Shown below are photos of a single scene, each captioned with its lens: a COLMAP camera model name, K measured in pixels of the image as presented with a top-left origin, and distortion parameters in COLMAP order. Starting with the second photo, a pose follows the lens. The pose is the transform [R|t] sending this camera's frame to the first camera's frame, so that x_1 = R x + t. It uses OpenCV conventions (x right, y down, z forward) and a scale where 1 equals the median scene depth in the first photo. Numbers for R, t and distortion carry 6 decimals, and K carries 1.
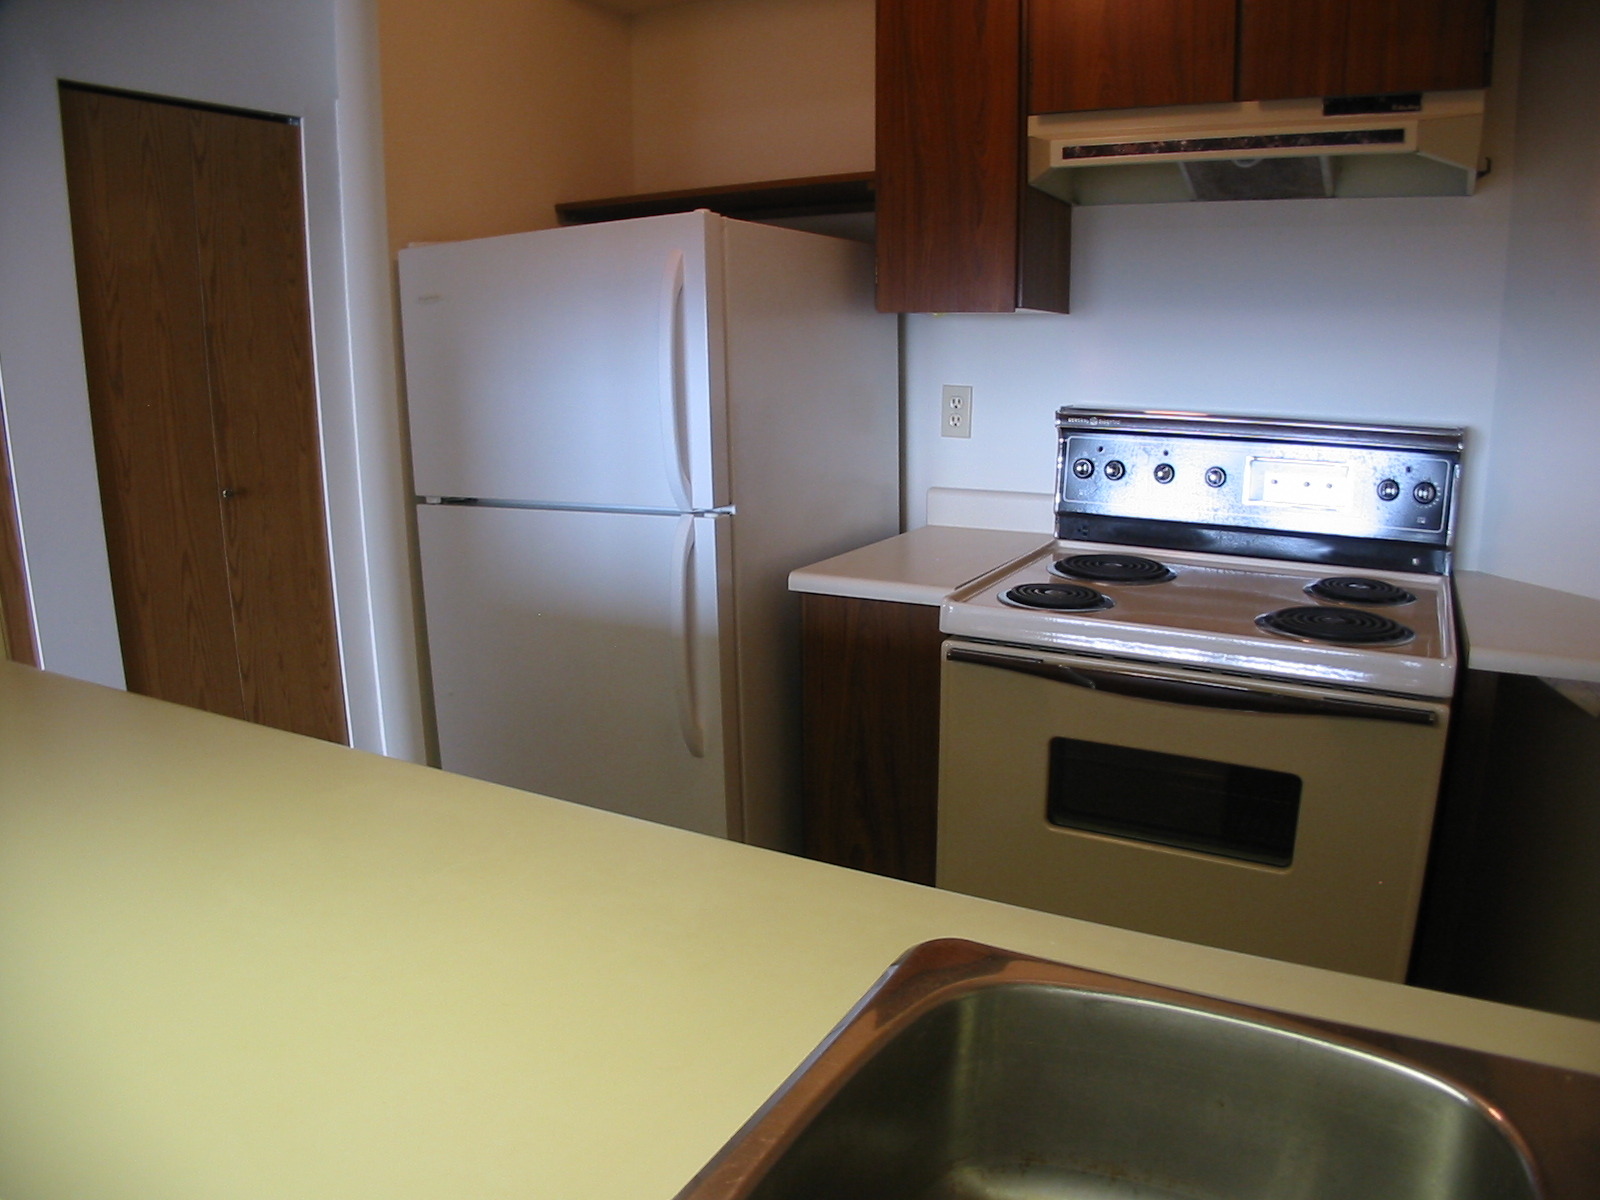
lens RADIAL K [[1152.8, 0, 800.0], [0, 1152.8, 600.0], [0, 0, 1]] dist [-0.173577, 0.095527]
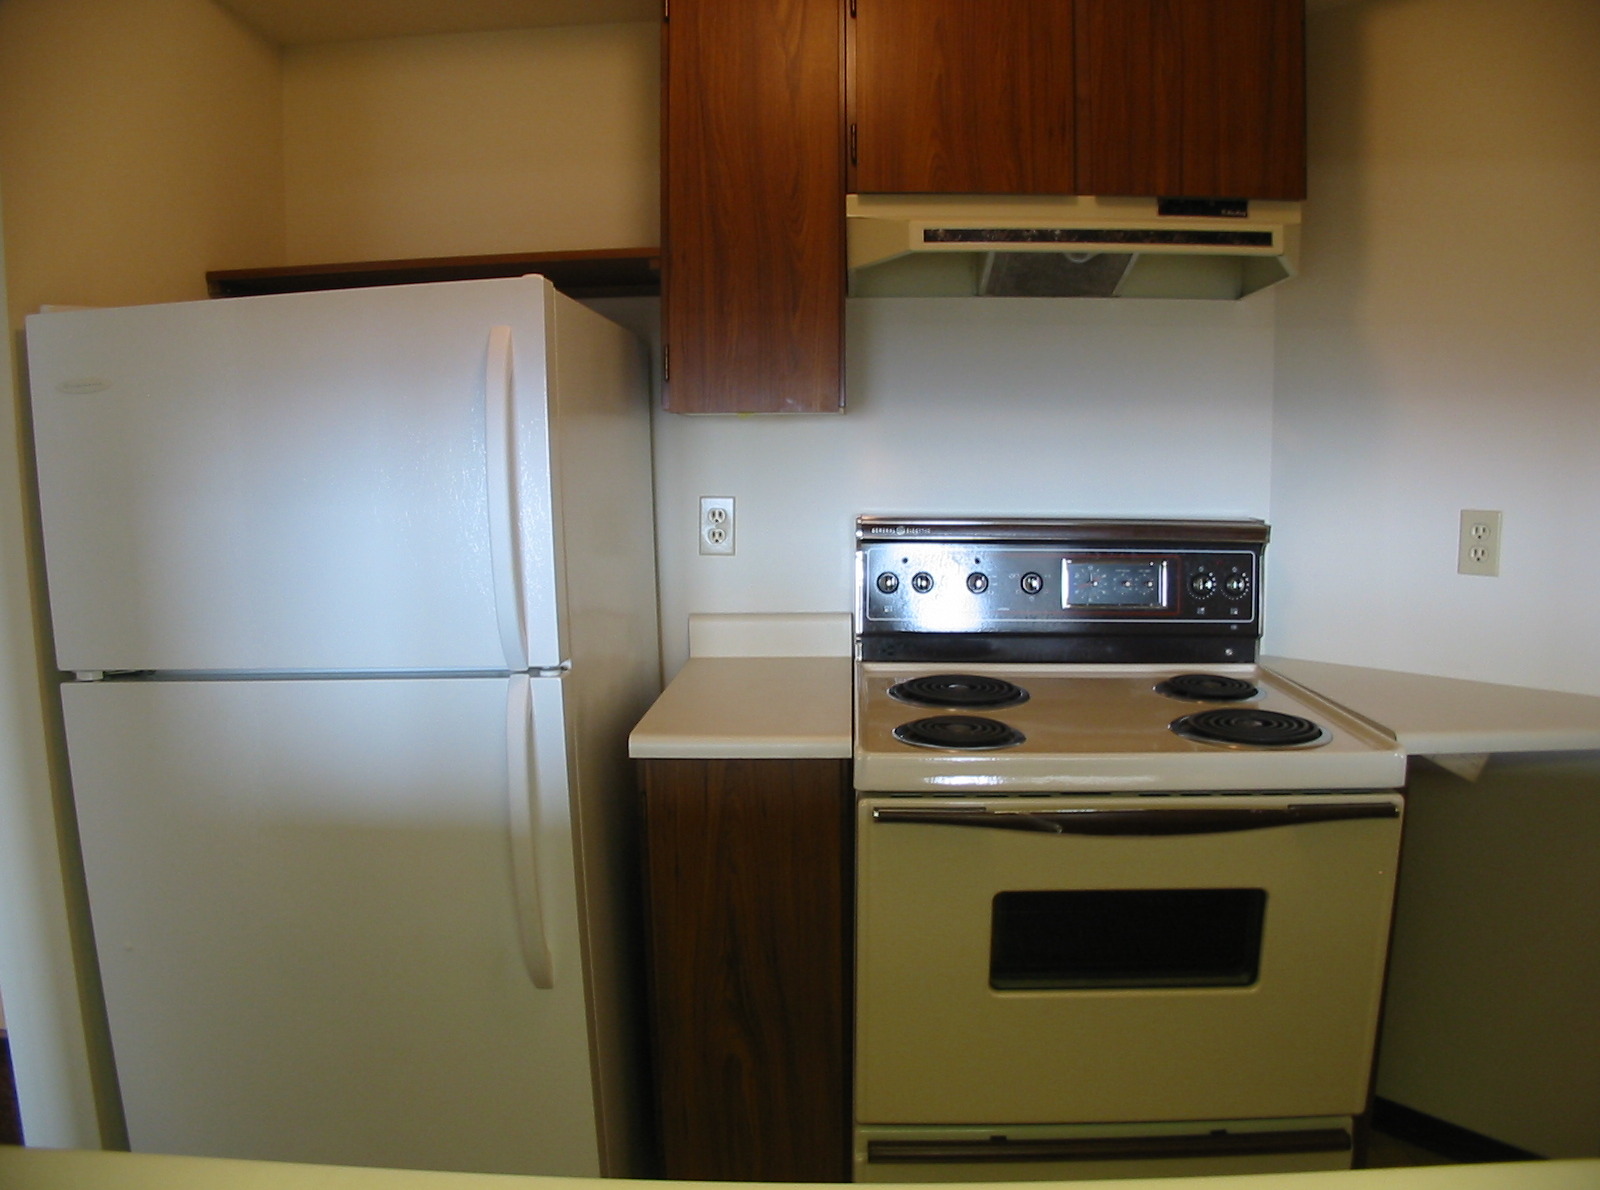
lens RADIAL K [[1171.4, 0, 800.0], [0, 1171.4, 595.0], [0, 0, 1]] dist [-0.125452, 0.005649]
pose [[0.892592, -0.055419, 0.447445, -0.253360], [0.098408, 0.992436, -0.073390, -0.047817], [-0.439994, 0.109539, 0.891295, 0.214726]]
